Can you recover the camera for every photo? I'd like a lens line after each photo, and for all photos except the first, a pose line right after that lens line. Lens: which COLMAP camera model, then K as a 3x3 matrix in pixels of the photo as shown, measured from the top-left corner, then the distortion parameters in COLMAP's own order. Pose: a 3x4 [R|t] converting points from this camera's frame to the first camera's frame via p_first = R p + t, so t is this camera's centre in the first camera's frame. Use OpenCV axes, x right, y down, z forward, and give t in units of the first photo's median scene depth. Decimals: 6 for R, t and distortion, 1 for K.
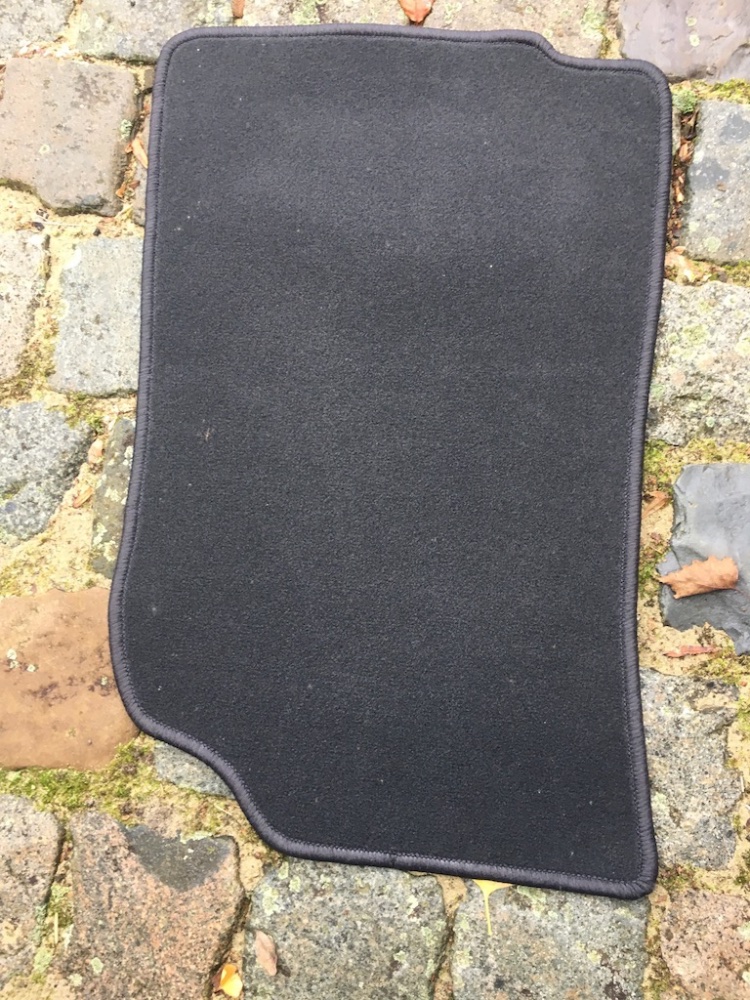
lens RADIAL K [[844.7, 0, 376.1], [0, 844.7, 499.8], [0, 0, 1]] dist [0.011388, 0.000167]
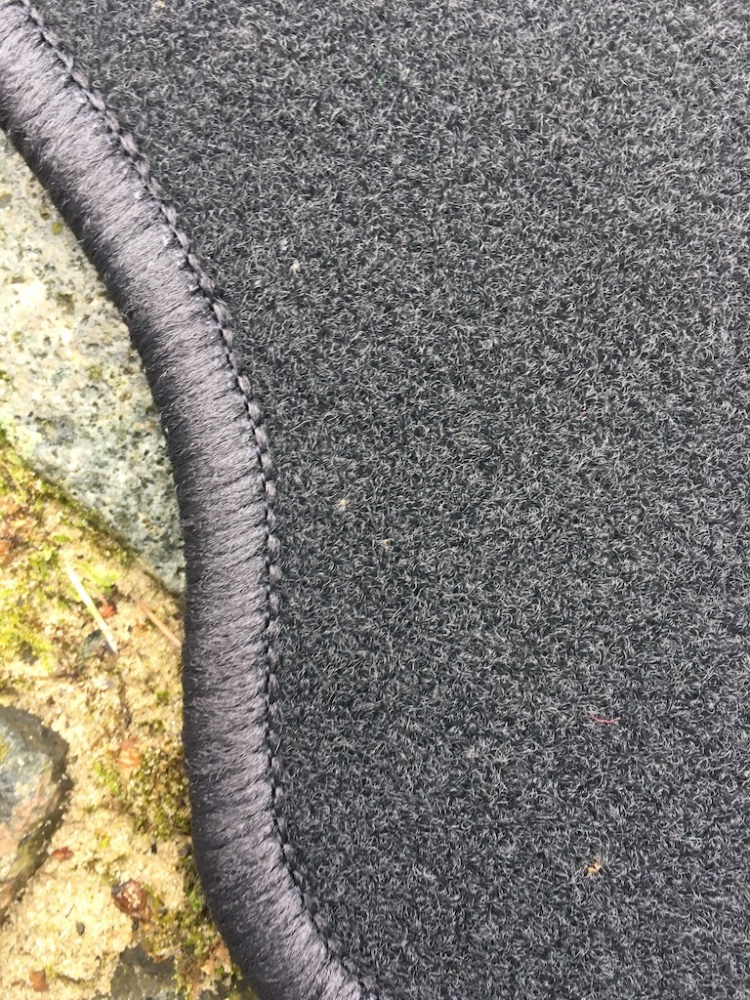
lens RADIAL K [[844.7, 0, 374.2], [0, 844.7, 500.2], [0, 0, 1]] dist [0.011388, 0.000167]
pose [[0.840976, 0.534959, 0.081107, -0.156024], [-0.540465, 0.823440, 0.172754, 0.283070], [0.025629, -0.189117, 0.981620, 0.826991]]
